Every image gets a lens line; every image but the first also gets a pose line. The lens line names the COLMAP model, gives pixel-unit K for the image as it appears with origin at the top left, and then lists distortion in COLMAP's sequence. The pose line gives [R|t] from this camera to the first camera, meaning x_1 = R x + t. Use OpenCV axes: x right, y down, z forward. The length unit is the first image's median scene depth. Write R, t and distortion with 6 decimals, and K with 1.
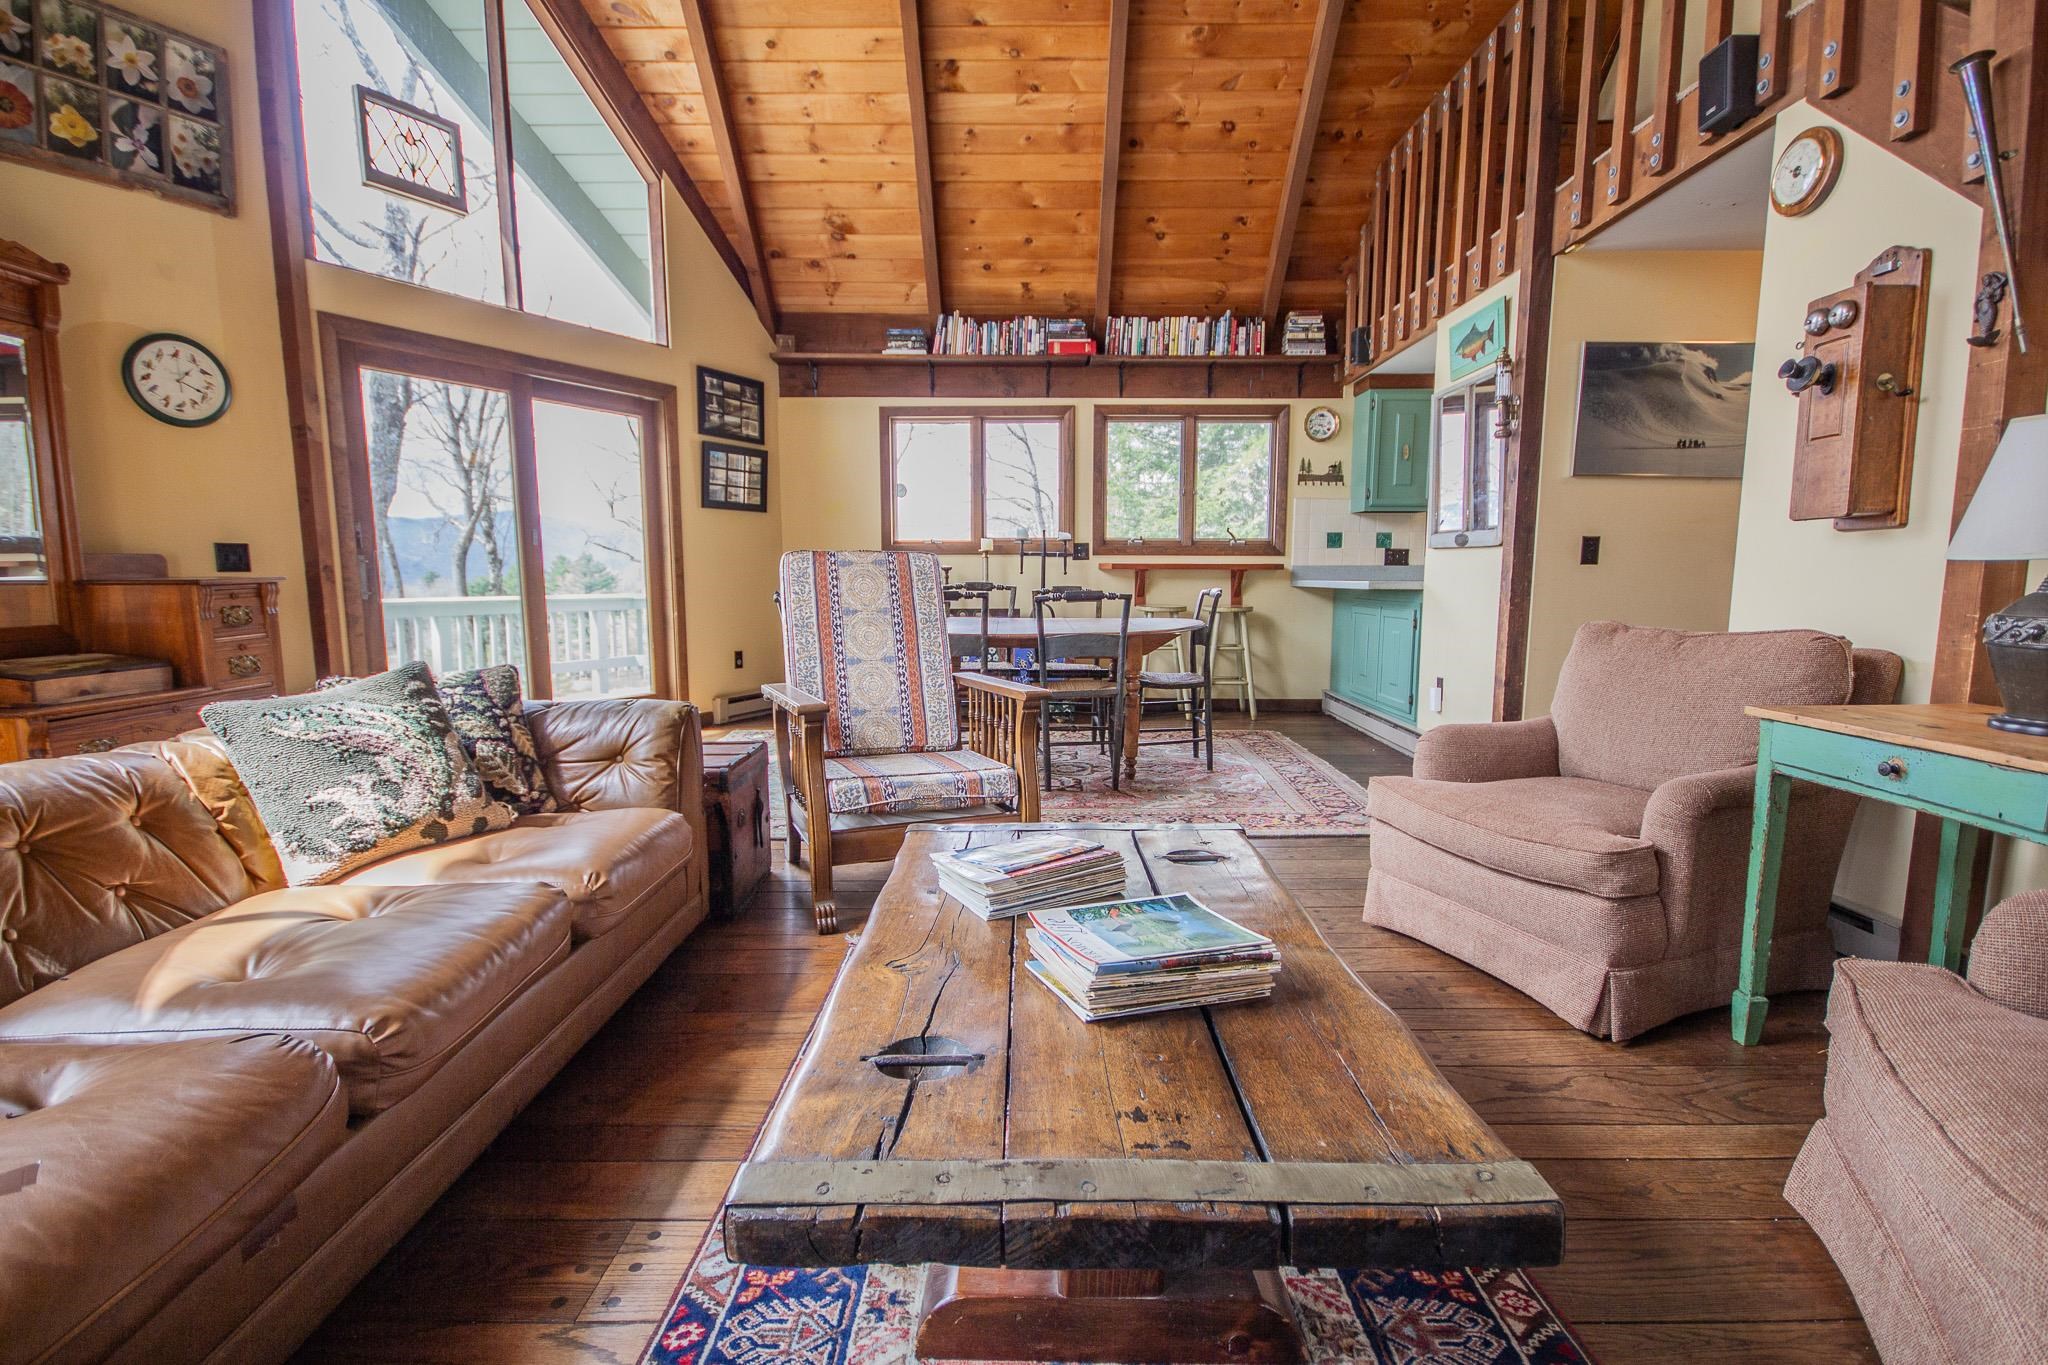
lens RADIAL K [[956.4, 0, 1021.5], [0, 956.4, 692.6], [0, 0, 1]] dist [0.013082, -0.013198]
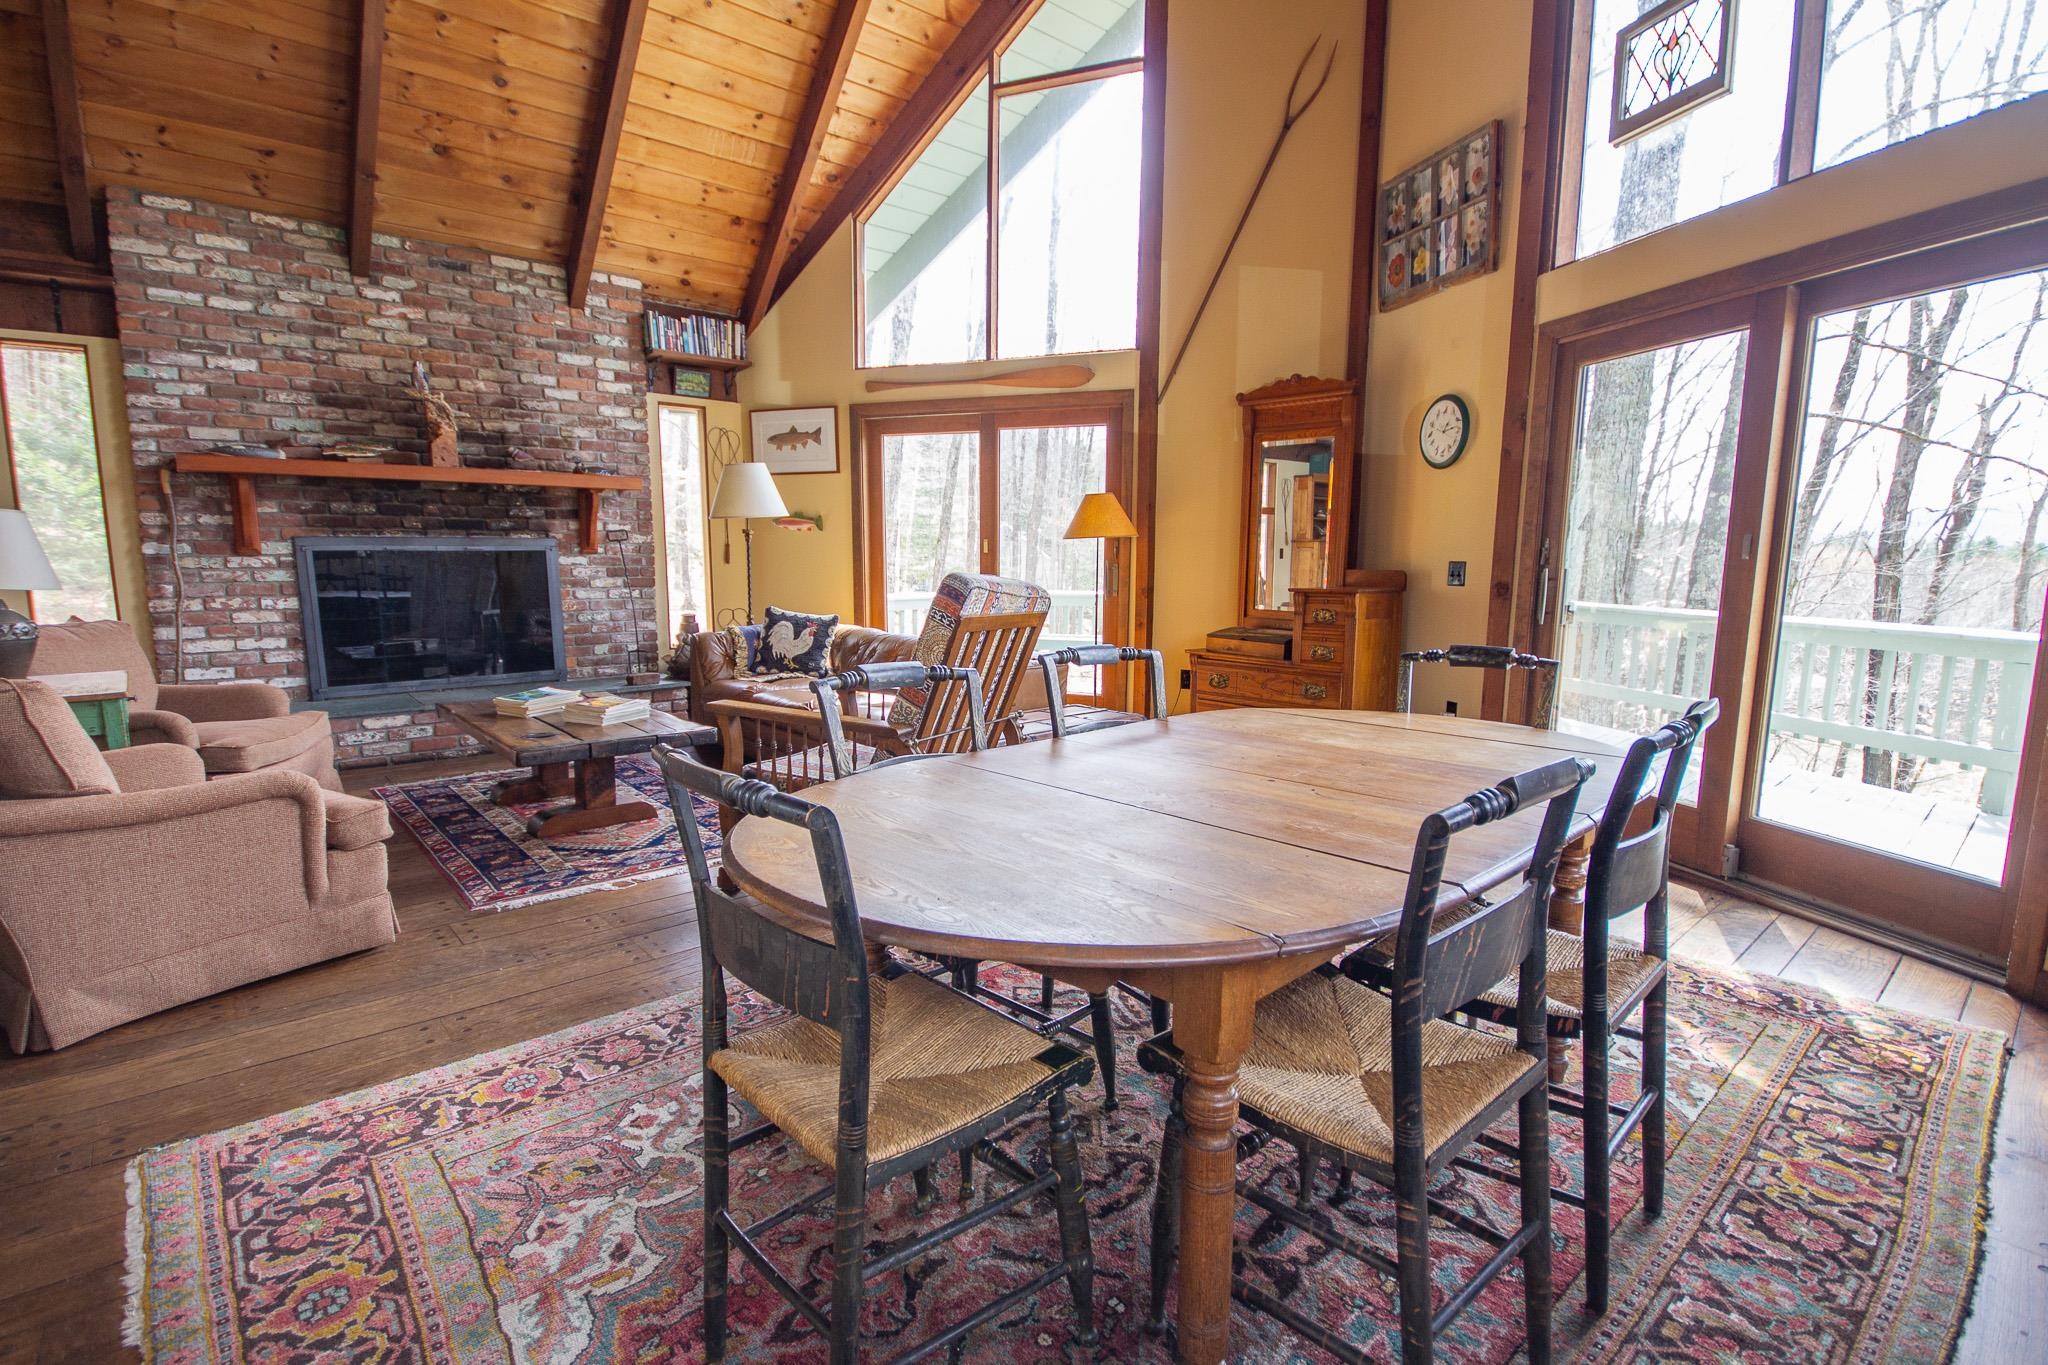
lens RADIAL K [[956.4, 0, 1021.5], [0, 956.4, 692.6], [0, 0, 1]] dist [0.013082, -0.013198]
pose [[-0.743580, 0.097689, -0.661473, 0.233475], [-0.086924, 0.966752, 0.240488, -0.148627], [0.662973, 0.236319, -0.710366, 0.956381]]
